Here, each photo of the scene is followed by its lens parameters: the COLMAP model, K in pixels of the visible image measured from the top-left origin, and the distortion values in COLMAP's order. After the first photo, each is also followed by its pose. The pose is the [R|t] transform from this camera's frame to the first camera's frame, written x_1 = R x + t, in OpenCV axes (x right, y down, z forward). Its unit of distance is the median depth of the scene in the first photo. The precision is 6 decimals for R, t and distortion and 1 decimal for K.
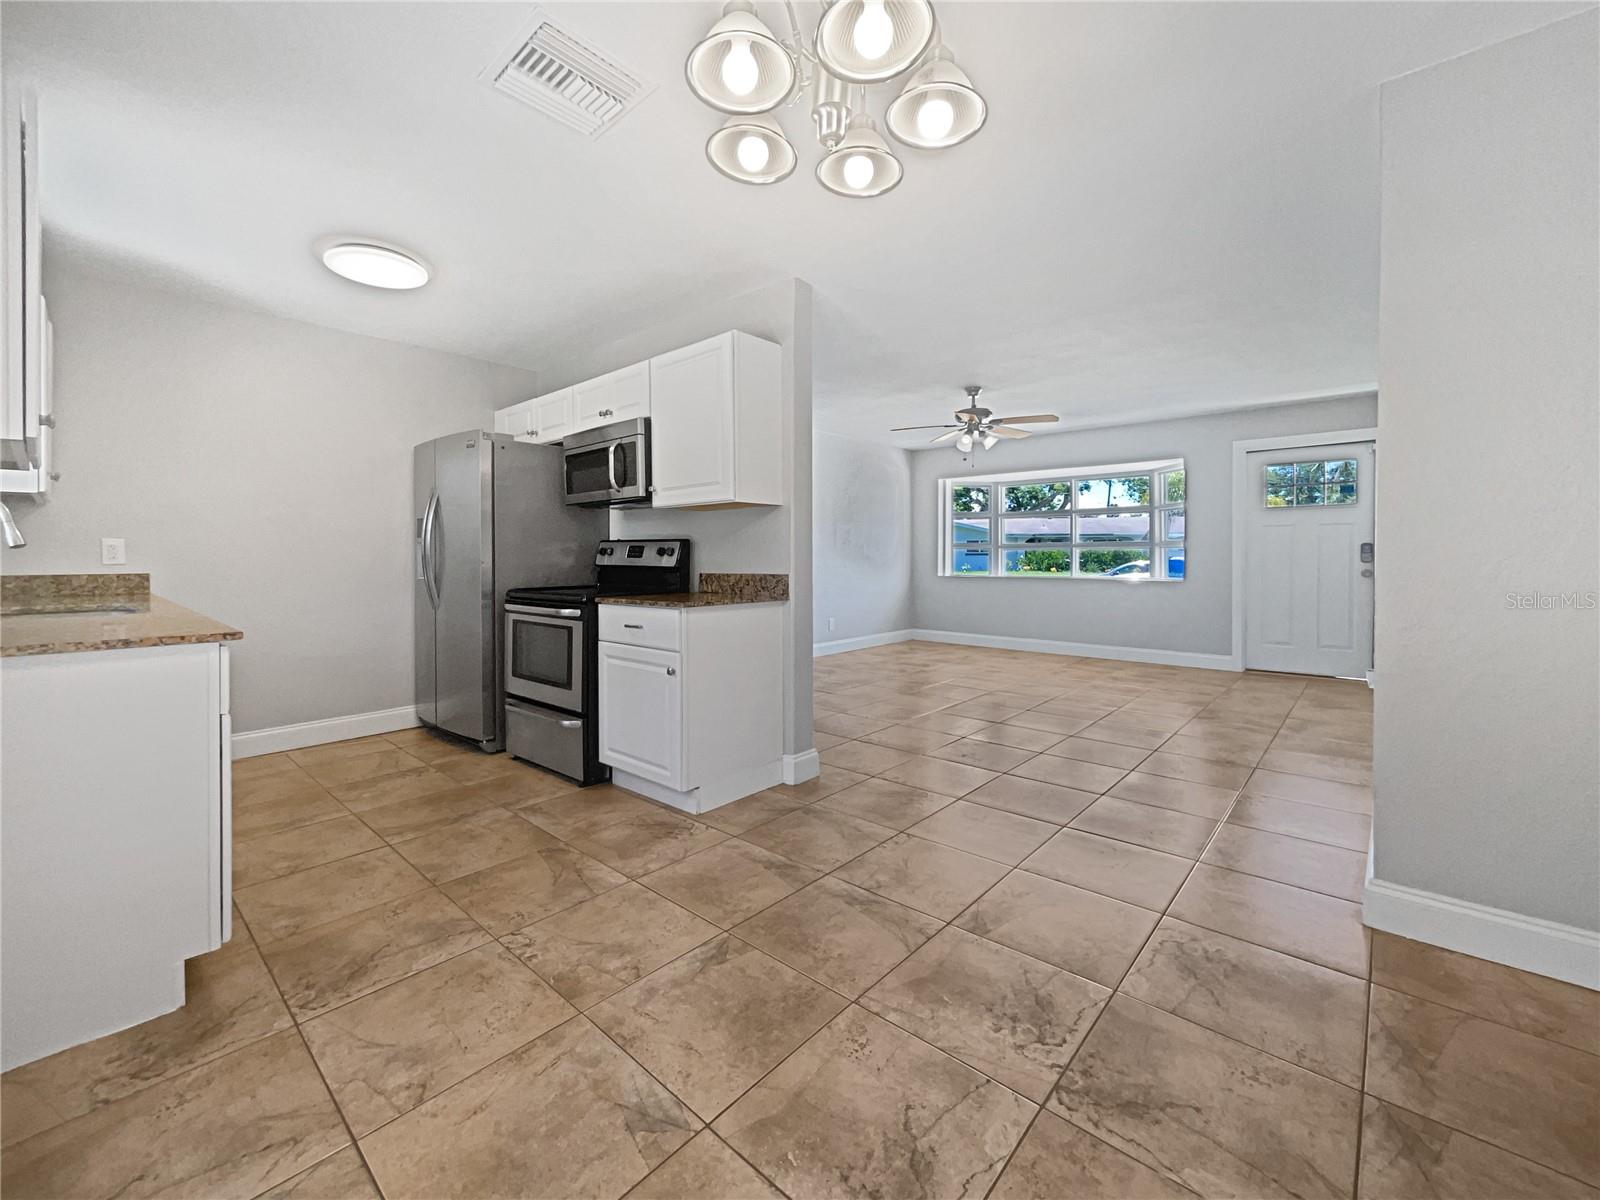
lens RADIAL K [[670.3, 0, 800.0], [0, 670.3, 600.0], [0, 0, 1]] dist [0.001321, 0.000159]
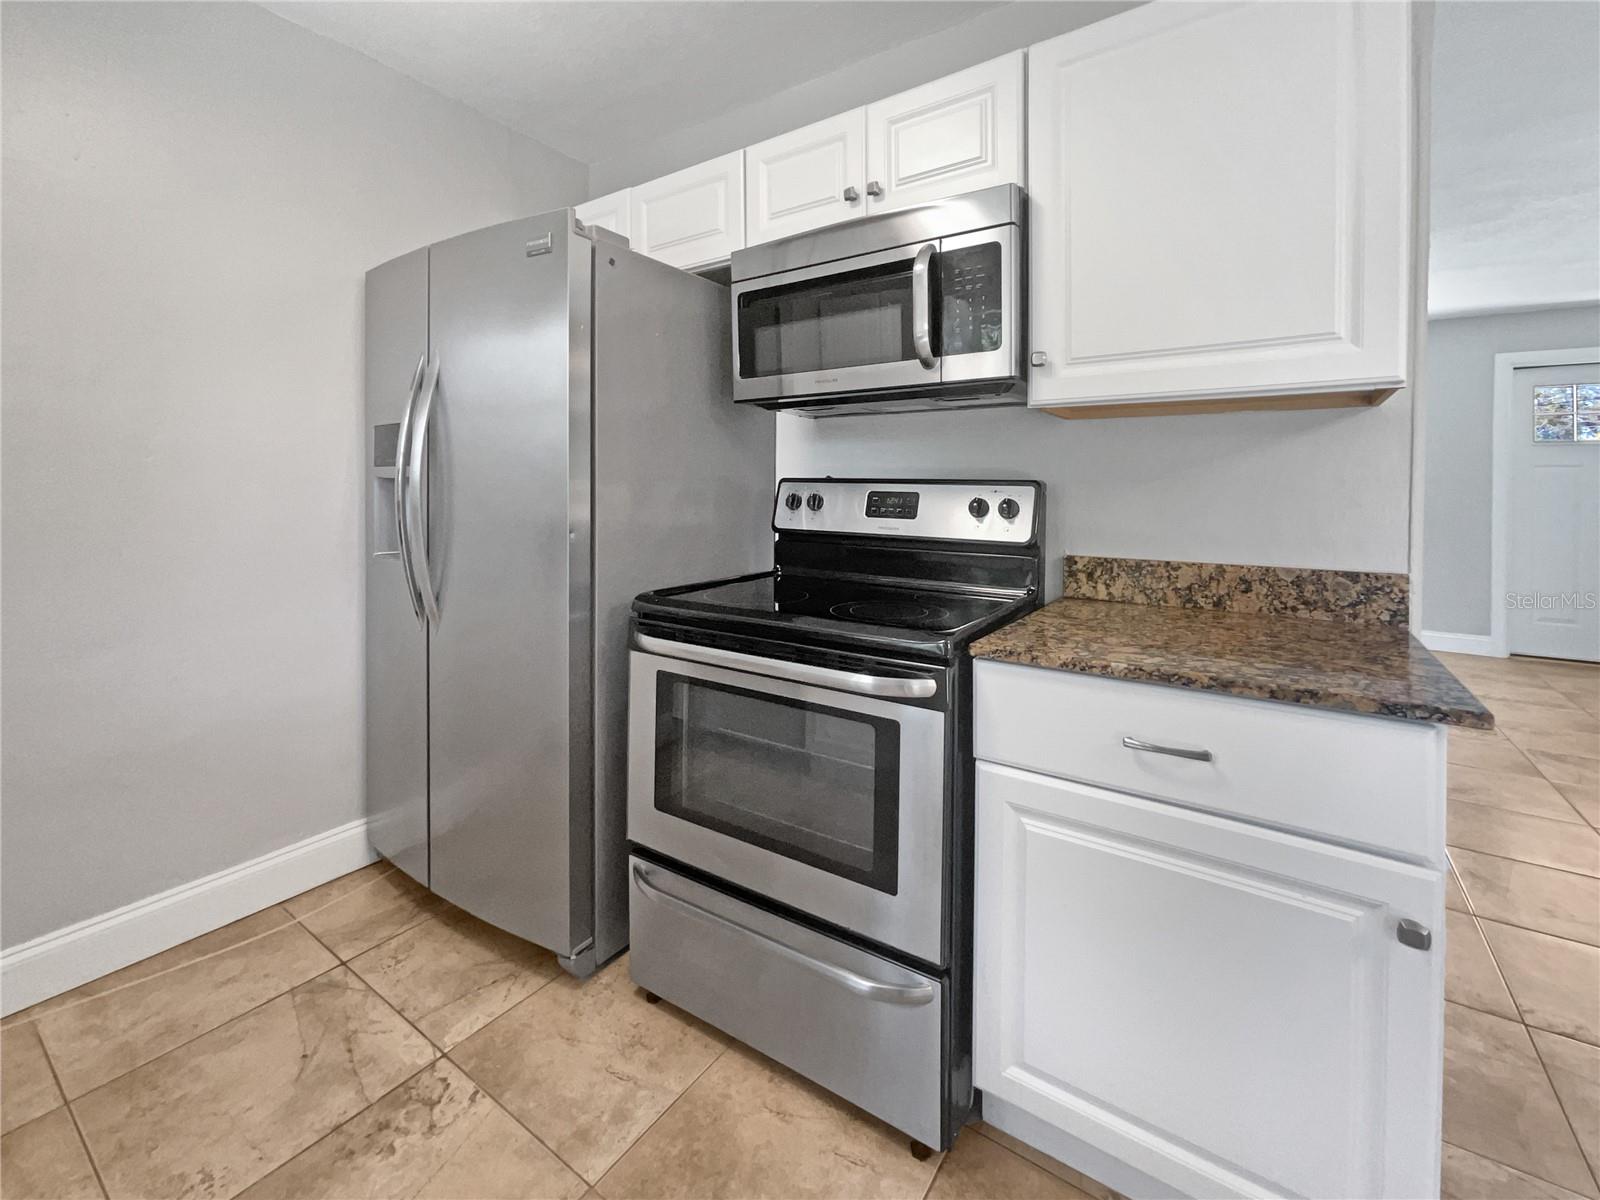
lens RADIAL K [[686.9, 0, 801.2], [0, 686.9, 530.3], [0, 0, 1]] dist [-0.000046, 0.000083]
pose [[0.991592, 0.002520, 0.129376, -0.395738], [-0.002360, 0.999996, -0.001392, -0.057472], [-0.129379, 0.001075, 0.991595, 0.571050]]
